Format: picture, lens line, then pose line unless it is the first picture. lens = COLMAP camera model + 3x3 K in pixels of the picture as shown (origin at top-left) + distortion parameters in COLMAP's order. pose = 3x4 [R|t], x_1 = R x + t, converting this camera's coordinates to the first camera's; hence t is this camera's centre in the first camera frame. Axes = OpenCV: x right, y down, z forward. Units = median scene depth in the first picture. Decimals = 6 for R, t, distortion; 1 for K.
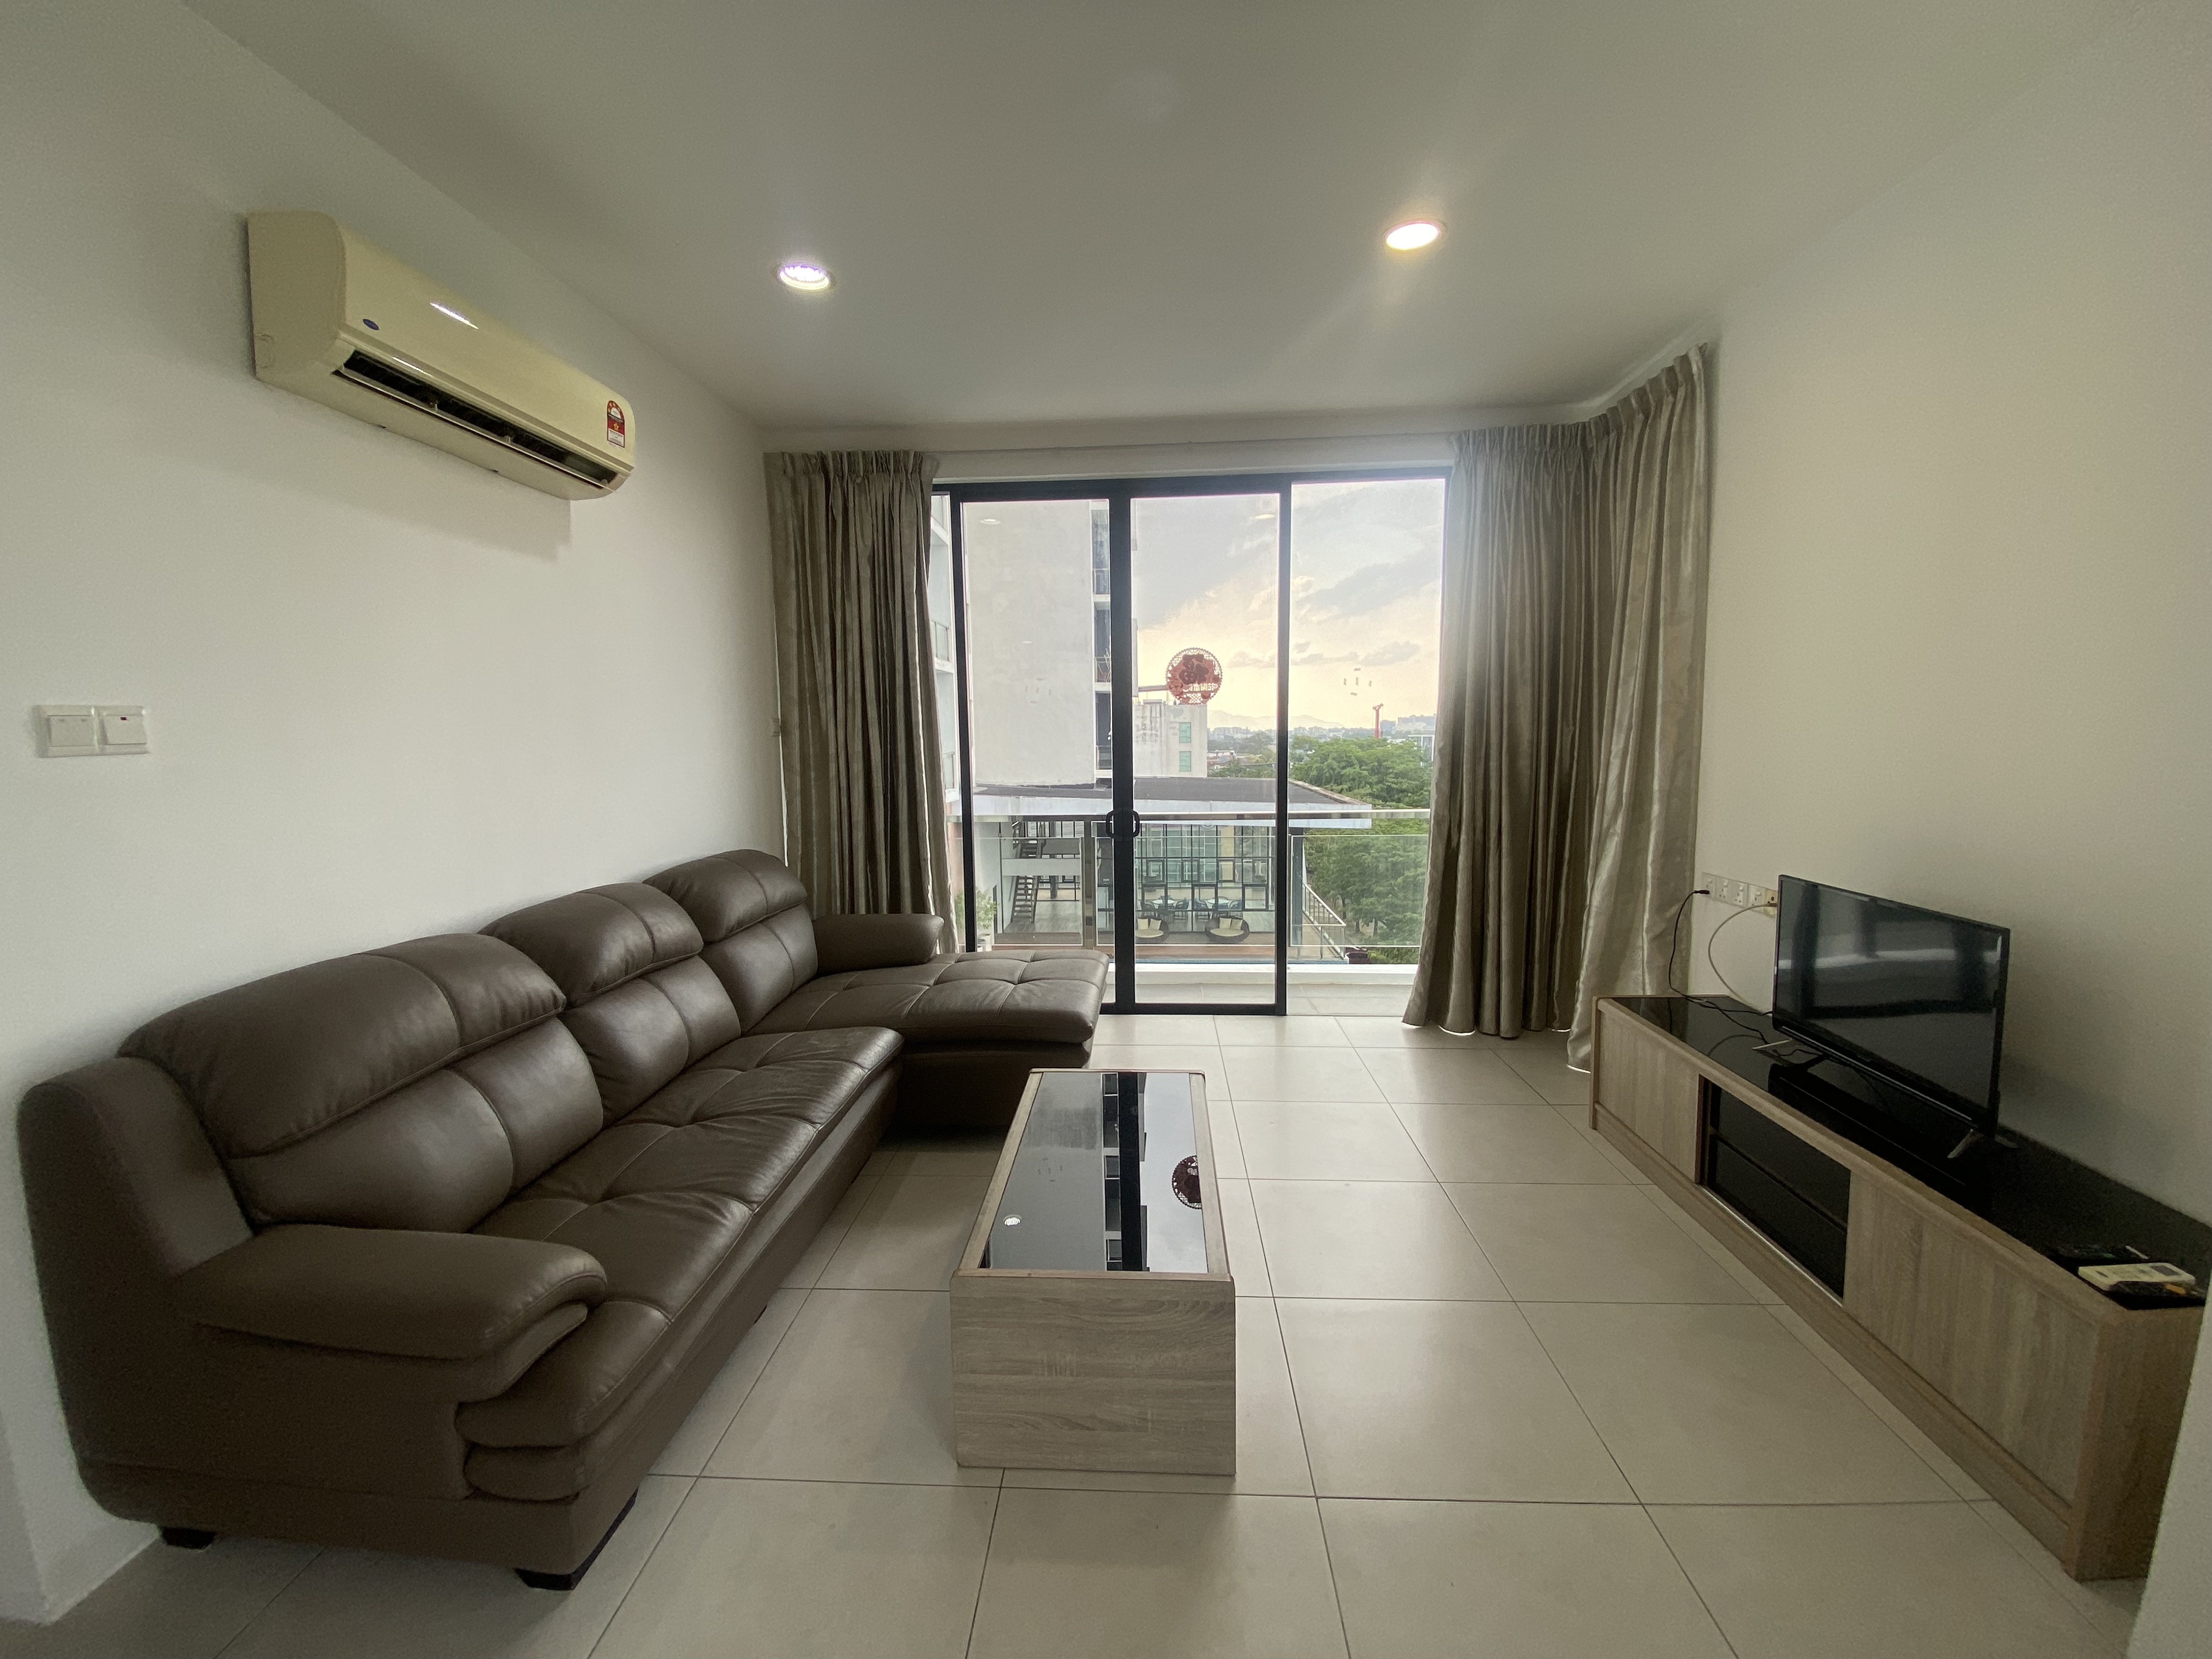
lens RADIAL K [[892.4, 0, 1106.9], [0, 892.4, 818.5], [0, 0, 1]] dist [0.003027, -0.000056]
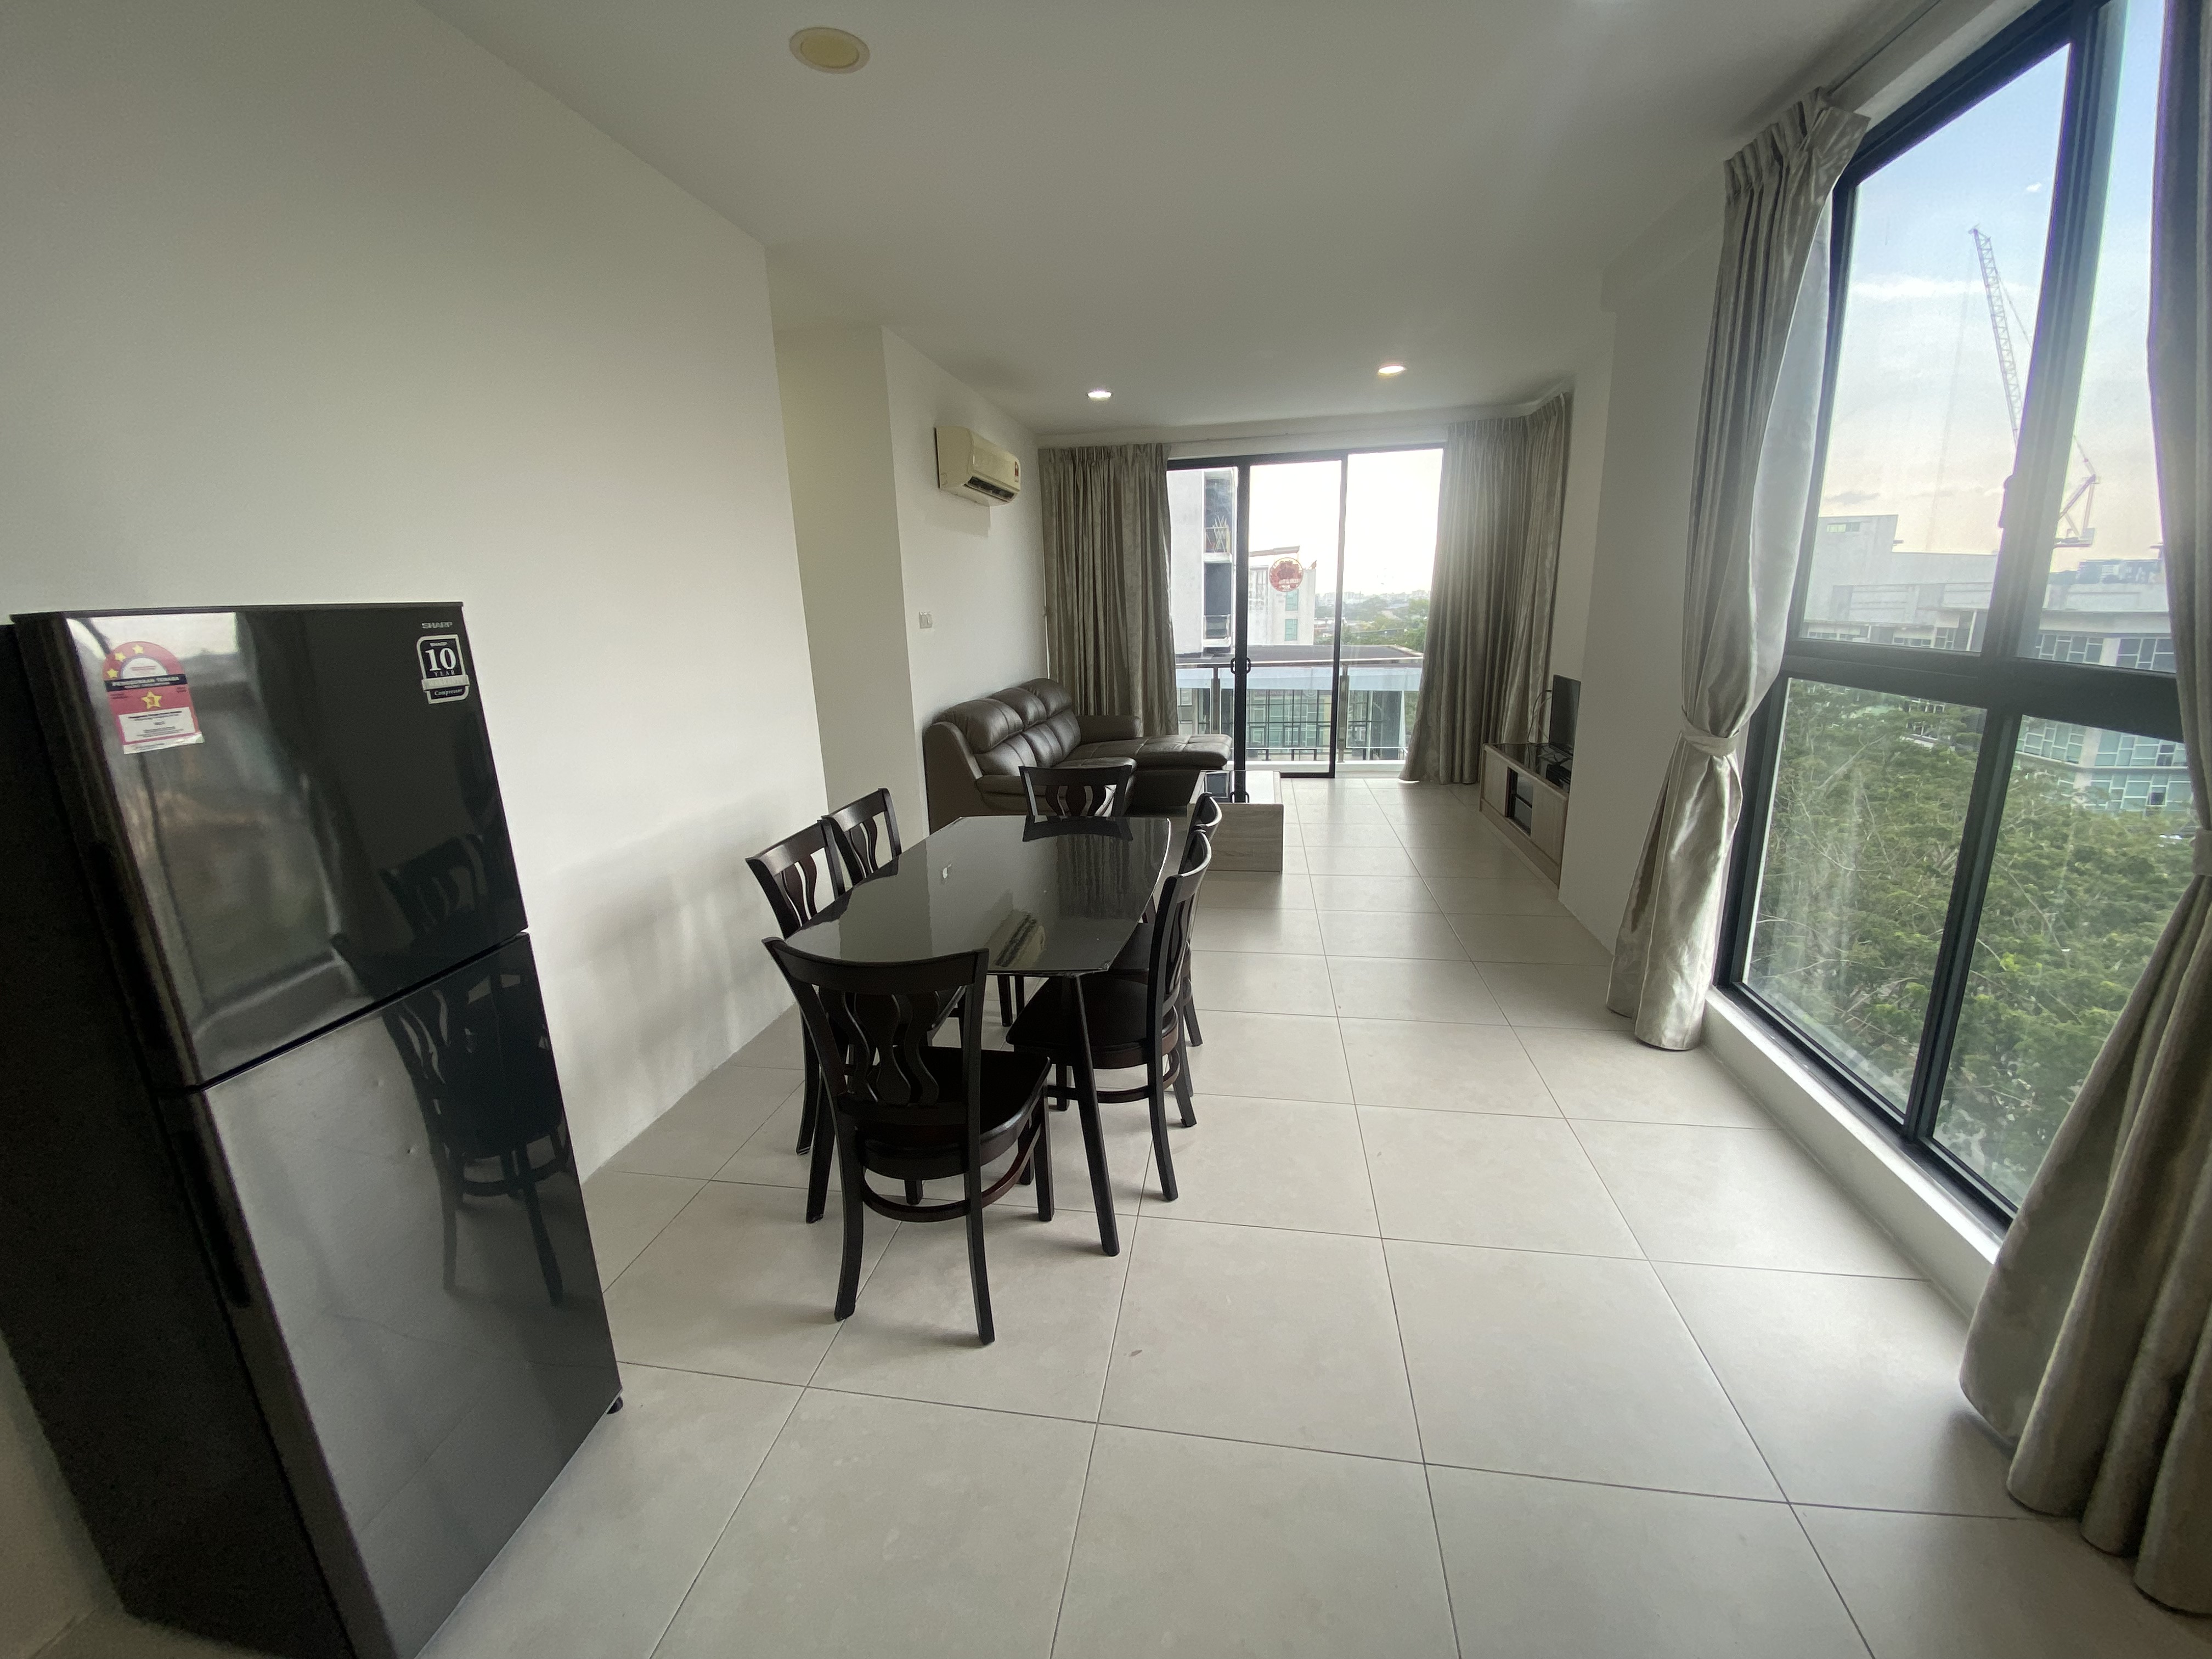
lens RADIAL K [[892.4, 0, 1108.0], [0, 892.4, 841.5], [0, 0, 1]] dist [0.003027, -0.000056]
pose [[0.993758, 0.012846, -0.110811, -0.044346], [0.005755, 0.986120, 0.165931, 0.056829], [0.111405, -0.165534, 0.979892, -0.797597]]
